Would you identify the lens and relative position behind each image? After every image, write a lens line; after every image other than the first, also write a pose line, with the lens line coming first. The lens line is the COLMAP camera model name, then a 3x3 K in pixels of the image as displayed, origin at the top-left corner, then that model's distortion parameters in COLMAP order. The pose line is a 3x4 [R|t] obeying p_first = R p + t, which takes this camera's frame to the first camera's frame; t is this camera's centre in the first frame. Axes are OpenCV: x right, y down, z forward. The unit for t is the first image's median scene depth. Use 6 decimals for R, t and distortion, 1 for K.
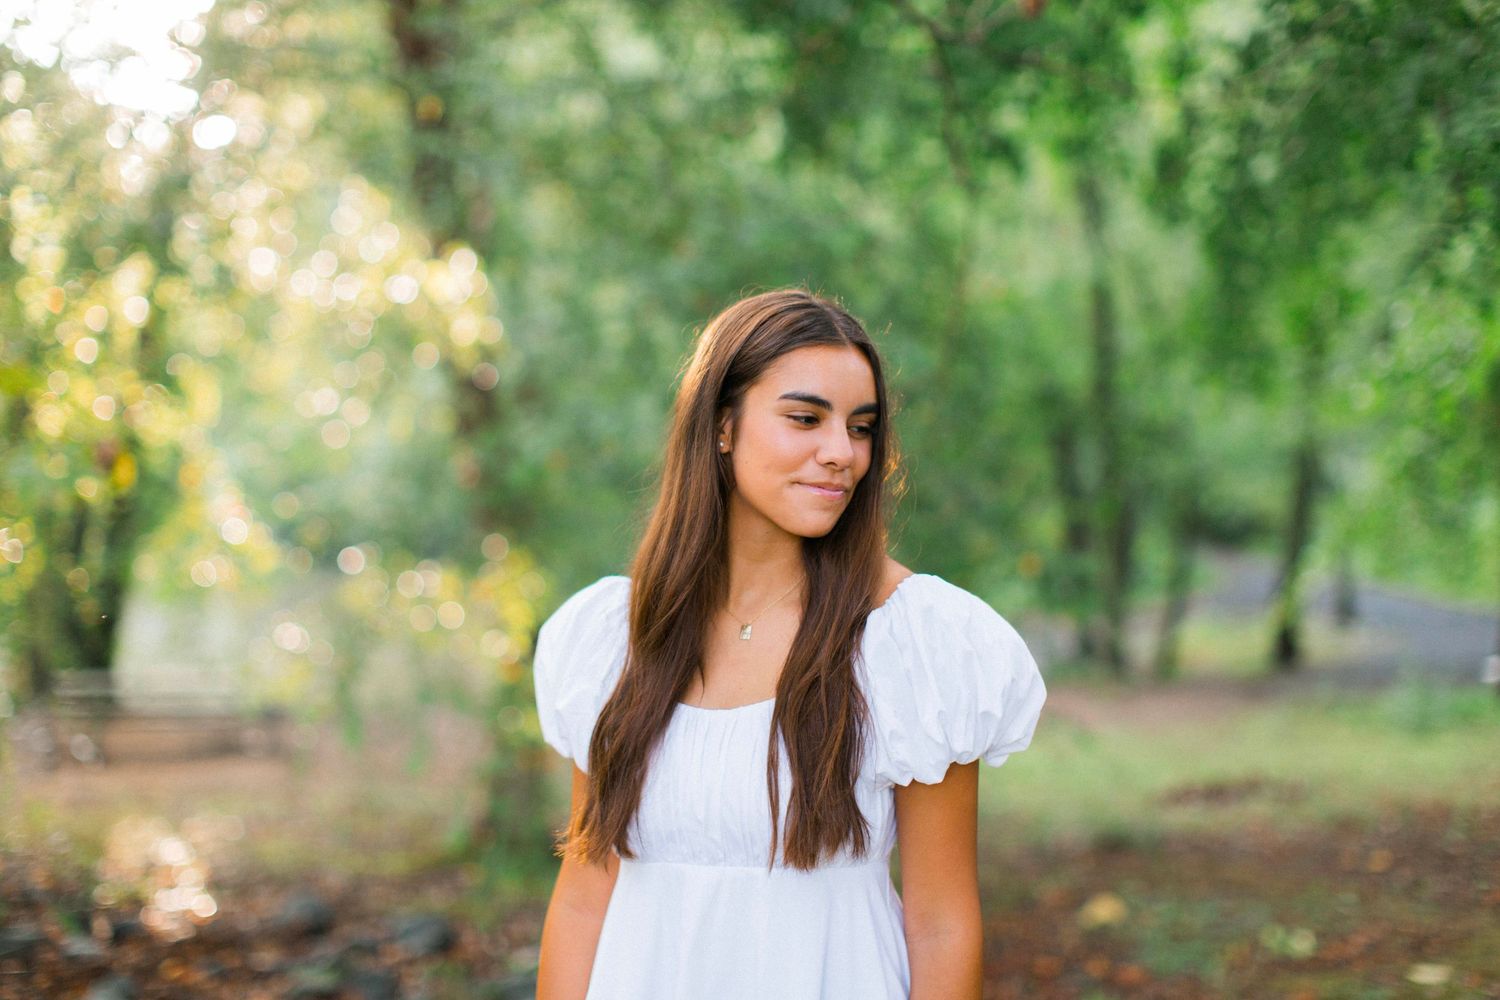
lens RADIAL K [[2081.3, 0, 747.6], [0, 2081.3, 497.0], [0, 0, 1]] dist [-0.004401, 0.000000]
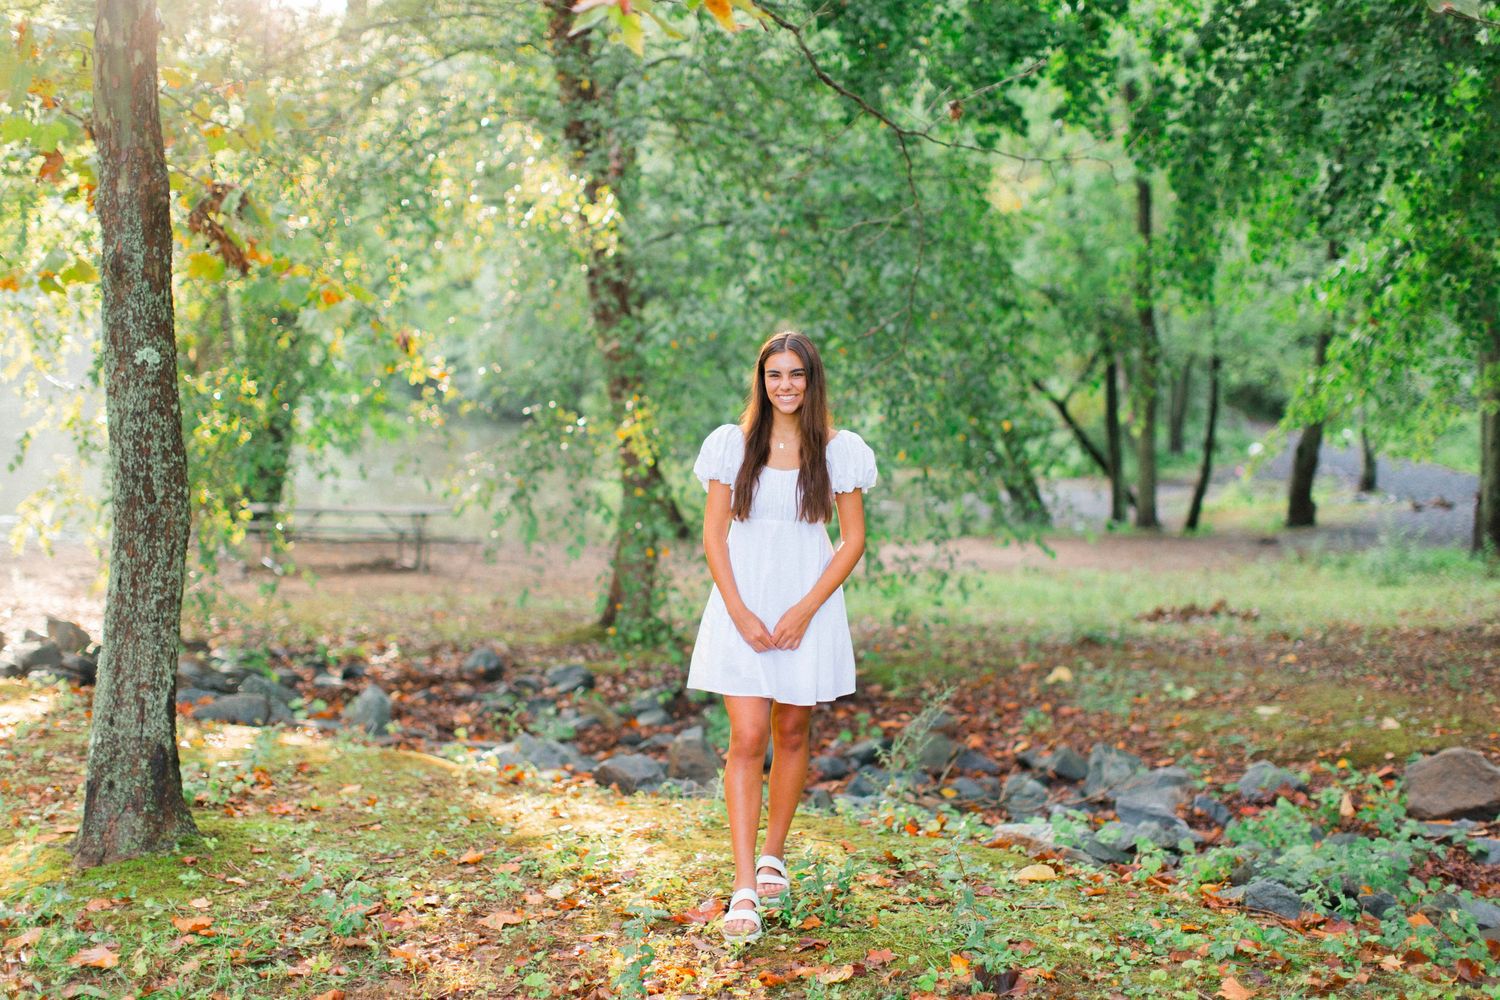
lens RADIAL K [[2081.3, 0, 752.5], [0, 2081.3, 500.1], [0, 0, 1]] dist [-0.004401, 0.000000]
pose [[0.999101, 0.023901, -0.035014, 0.009477], [-0.021420, 0.997345, 0.069594, -0.007533], [0.036584, -0.068781, 0.996961, -0.271856]]
